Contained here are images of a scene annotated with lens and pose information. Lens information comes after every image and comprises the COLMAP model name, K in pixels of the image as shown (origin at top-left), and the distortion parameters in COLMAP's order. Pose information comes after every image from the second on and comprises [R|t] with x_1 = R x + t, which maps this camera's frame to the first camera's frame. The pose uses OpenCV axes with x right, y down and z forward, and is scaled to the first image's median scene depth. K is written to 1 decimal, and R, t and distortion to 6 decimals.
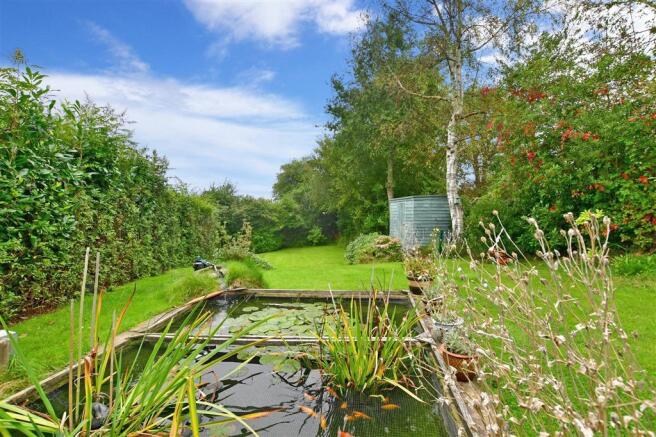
lens RADIAL K [[301.5, 0, 328.0], [0, 301.5, 218.5], [0, 0, 1]] dist [0.001422, -0.000188]
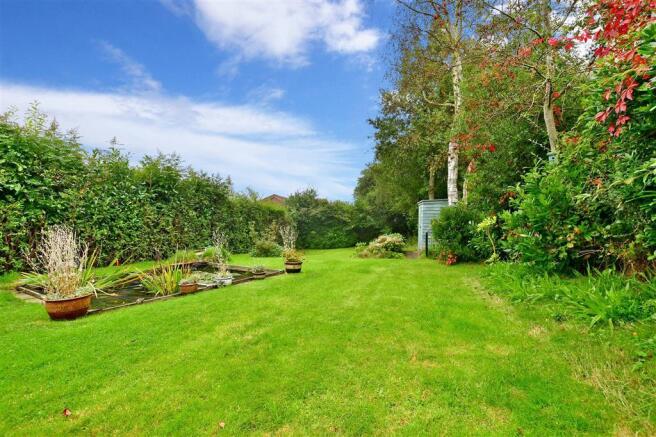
lens RADIAL K [[301.5, 0, 328.0], [0, 301.5, 218.5], [0, 0, 1]] dist [0.001422, -0.000188]
pose [[0.919081, 0.010413, -0.393932, 0.425527], [-0.009628, 0.999946, 0.003969, -0.010553], [0.393952, 0.000145, 0.919131, -0.123357]]
